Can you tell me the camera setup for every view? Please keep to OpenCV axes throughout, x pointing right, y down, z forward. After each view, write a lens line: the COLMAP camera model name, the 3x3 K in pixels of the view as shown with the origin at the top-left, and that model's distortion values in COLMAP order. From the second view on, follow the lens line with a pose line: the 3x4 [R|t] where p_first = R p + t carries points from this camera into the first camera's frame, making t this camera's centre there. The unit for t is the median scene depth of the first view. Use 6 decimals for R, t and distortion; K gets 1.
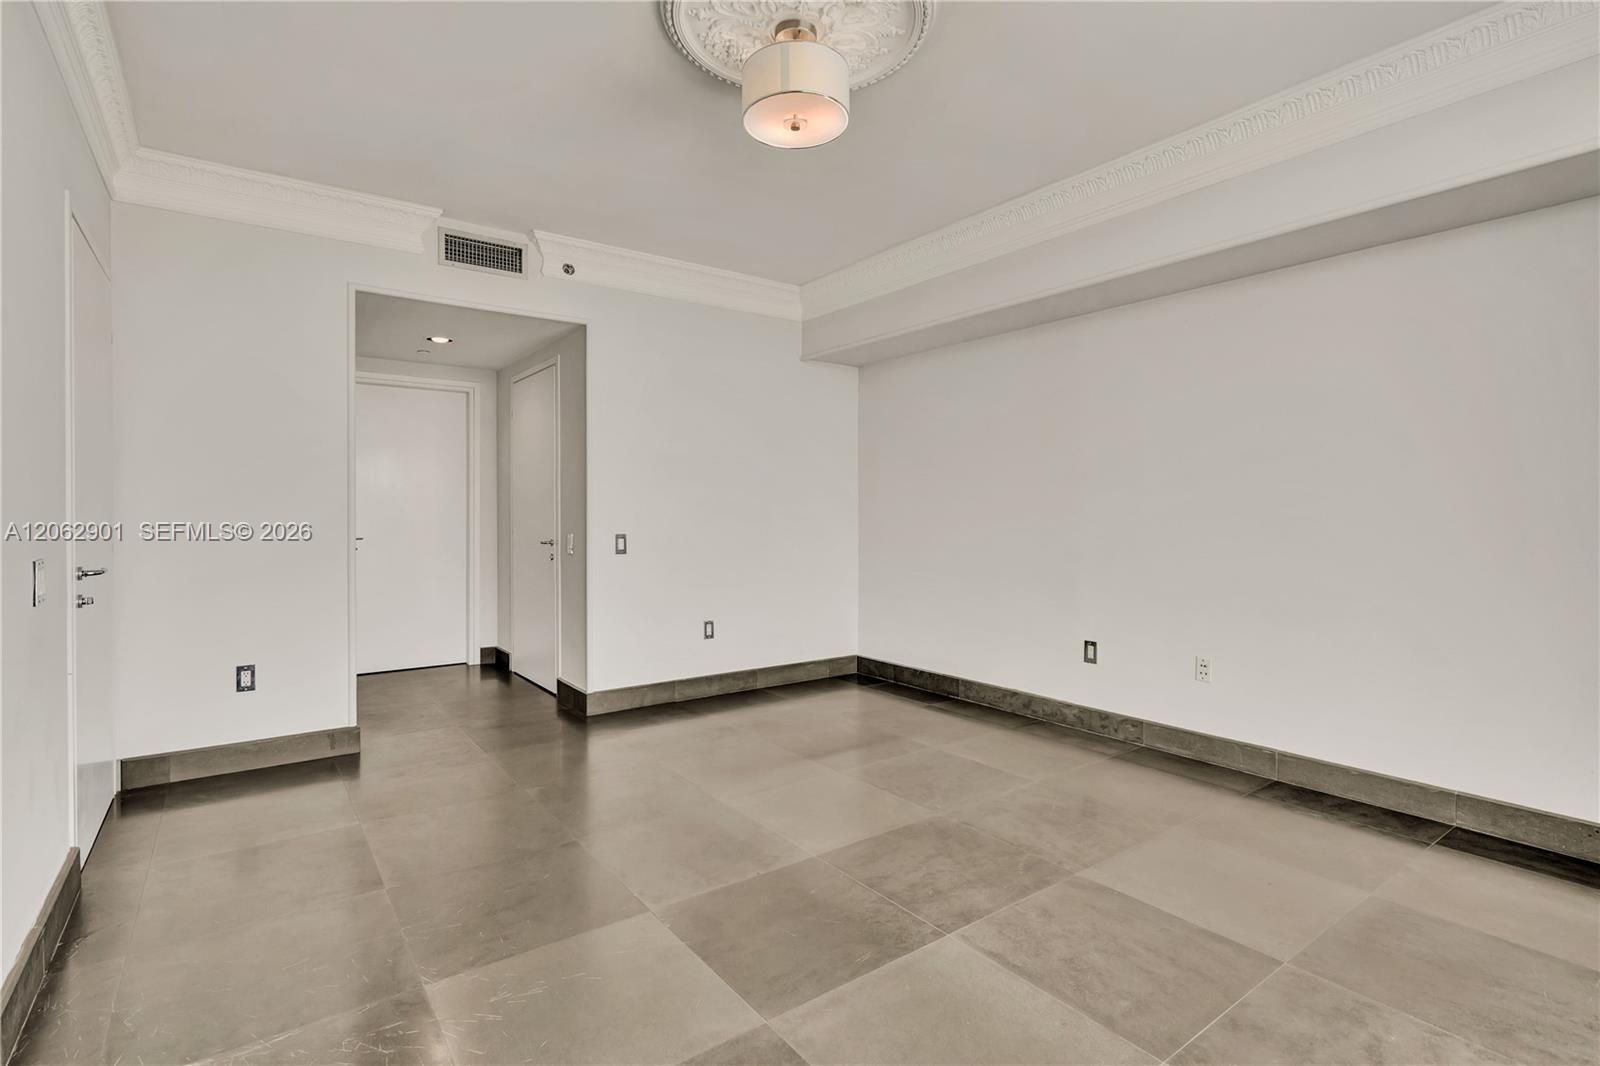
lens RADIAL K [[751.9, 0, 796.2], [0, 751.9, 530.9], [0, 0, 1]] dist [0.000090, 0.000521]
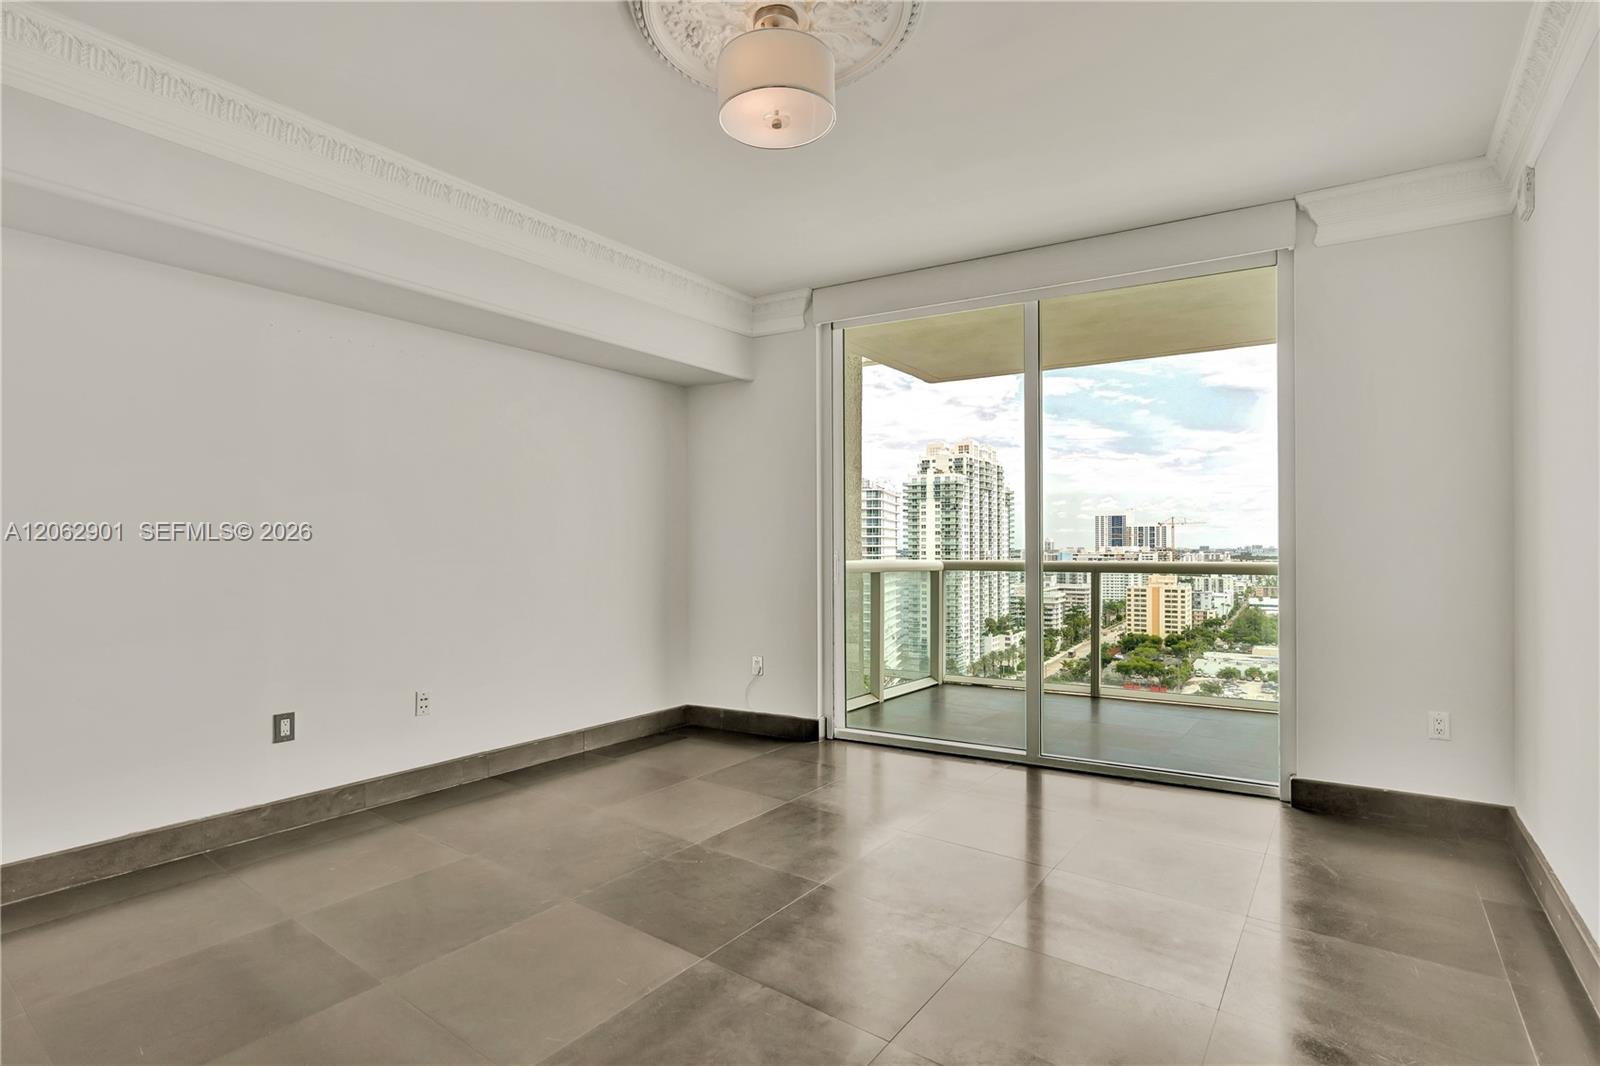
lens RADIAL K [[766.6, 0, 790.9], [0, 766.6, 539.8], [0, 0, 1]] dist [-0.002983, 0.000744]
pose [[-0.291869, 0.010482, 0.956401, -0.588852], [0.023646, 0.999713, -0.003740, -0.019783], [-0.956166, 0.021524, -0.292033, 0.820224]]
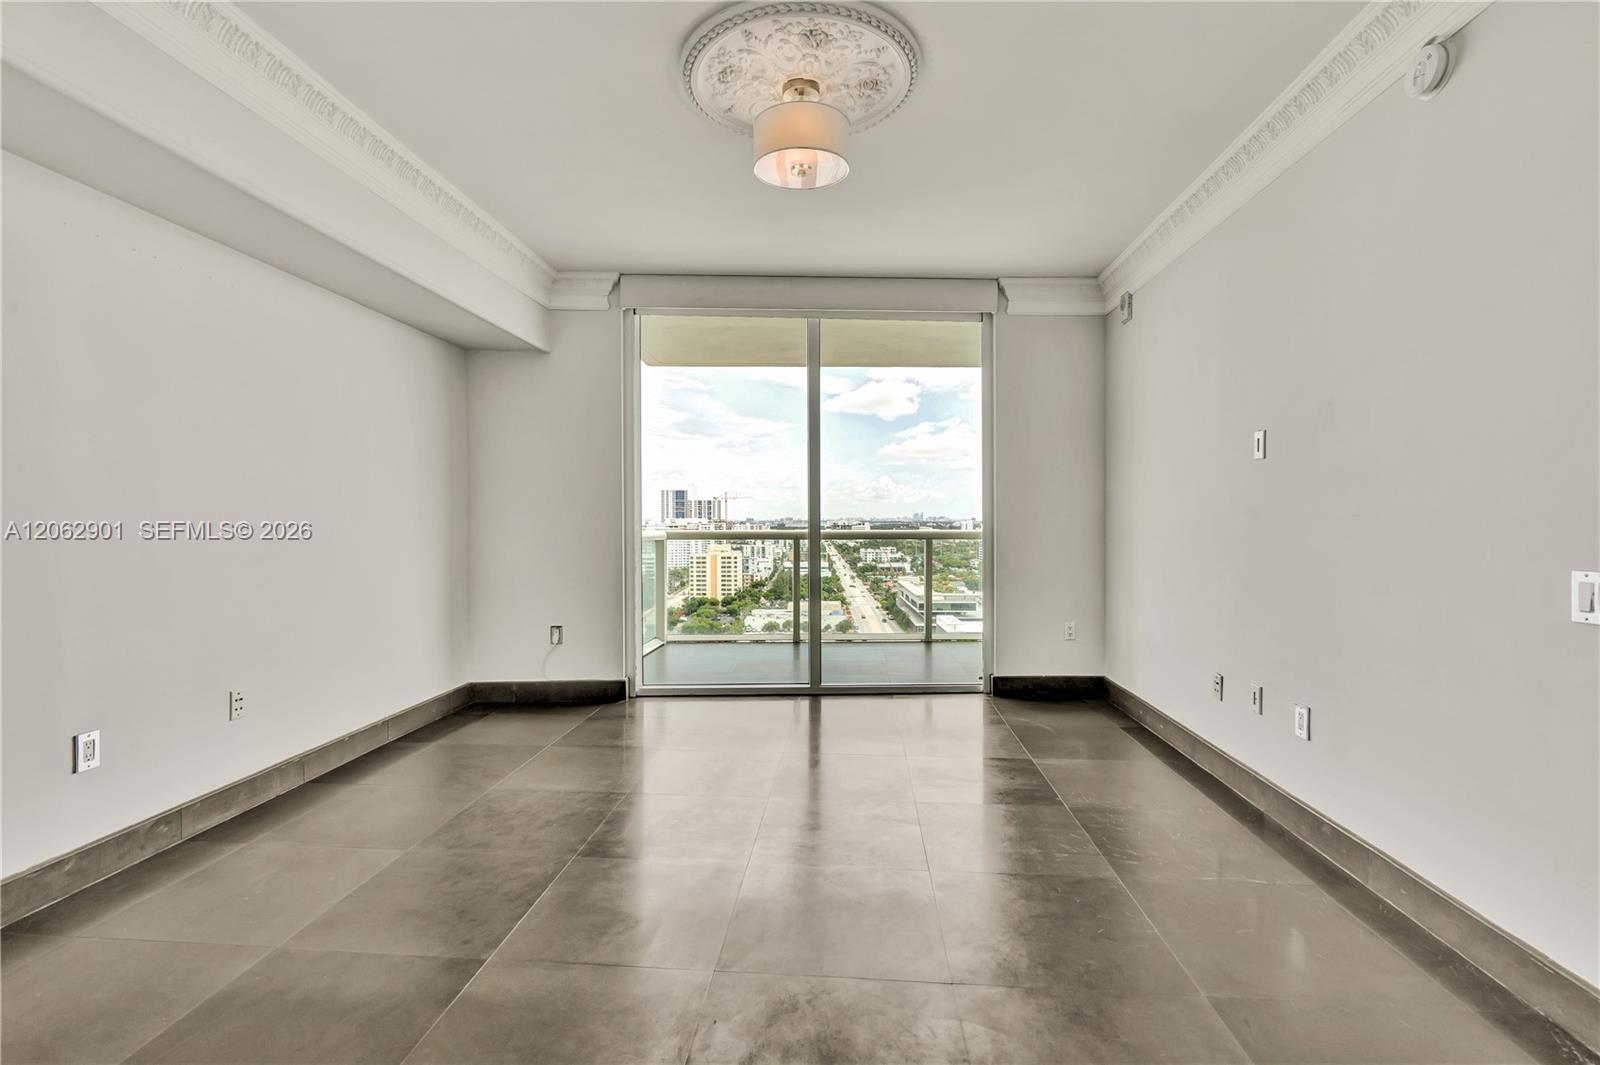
lens RADIAL K [[755.8, 0, 800.2], [0, 755.8, 521.0], [0, 0, 1]] dist [0.001714, 0.000477]
pose [[-0.757917, -0.001037, 0.652351, -0.488605], [0.015808, 0.999676, 0.019956, -0.028263], [-0.652160, 0.025437, -0.757655, 1.222163]]
